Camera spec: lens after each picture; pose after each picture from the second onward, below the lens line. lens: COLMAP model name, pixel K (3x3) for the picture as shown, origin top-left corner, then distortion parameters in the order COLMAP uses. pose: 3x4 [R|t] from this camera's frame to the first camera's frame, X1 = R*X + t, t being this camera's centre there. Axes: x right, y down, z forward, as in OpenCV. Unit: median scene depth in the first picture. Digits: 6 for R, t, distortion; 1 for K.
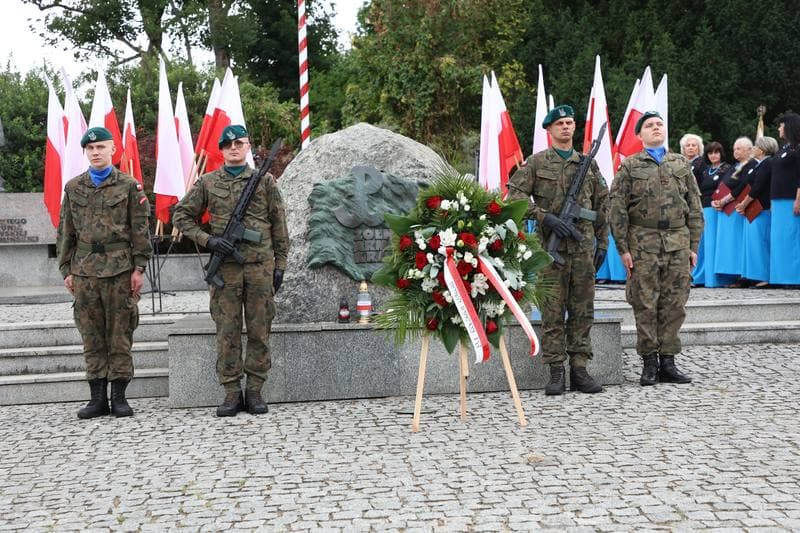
lens RADIAL K [[1268.3, 0, 400.0], [0, 1268.3, 266.5], [0, 0, 1]] dist [0.252169, -0.077997]
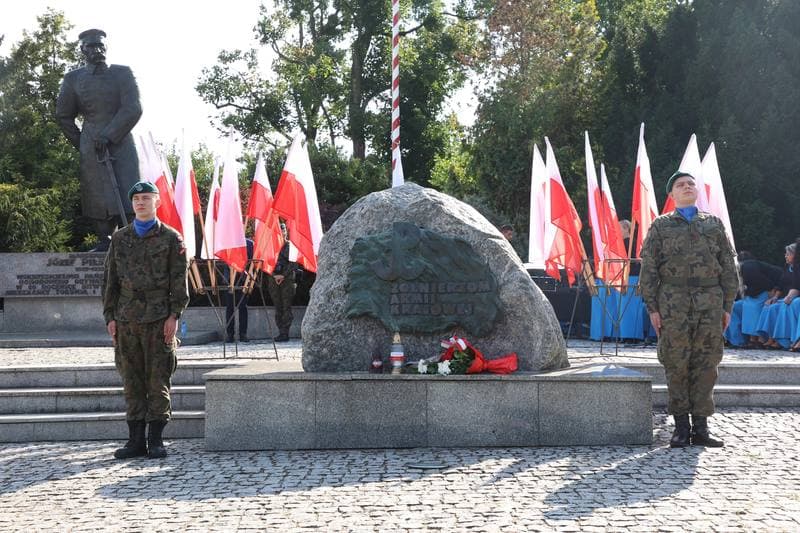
lens RADIAL K [[1050.9, 0, 400.0], [0, 1050.9, 266.5], [0, 0, 1]] dist [0.176336, 0.025055]
pose [[0.993299, 0.018143, -0.114140, 0.072514], [-0.024153, 0.998381, -0.051495, 0.001850], [0.113021, 0.053907, 0.992129, 0.155651]]
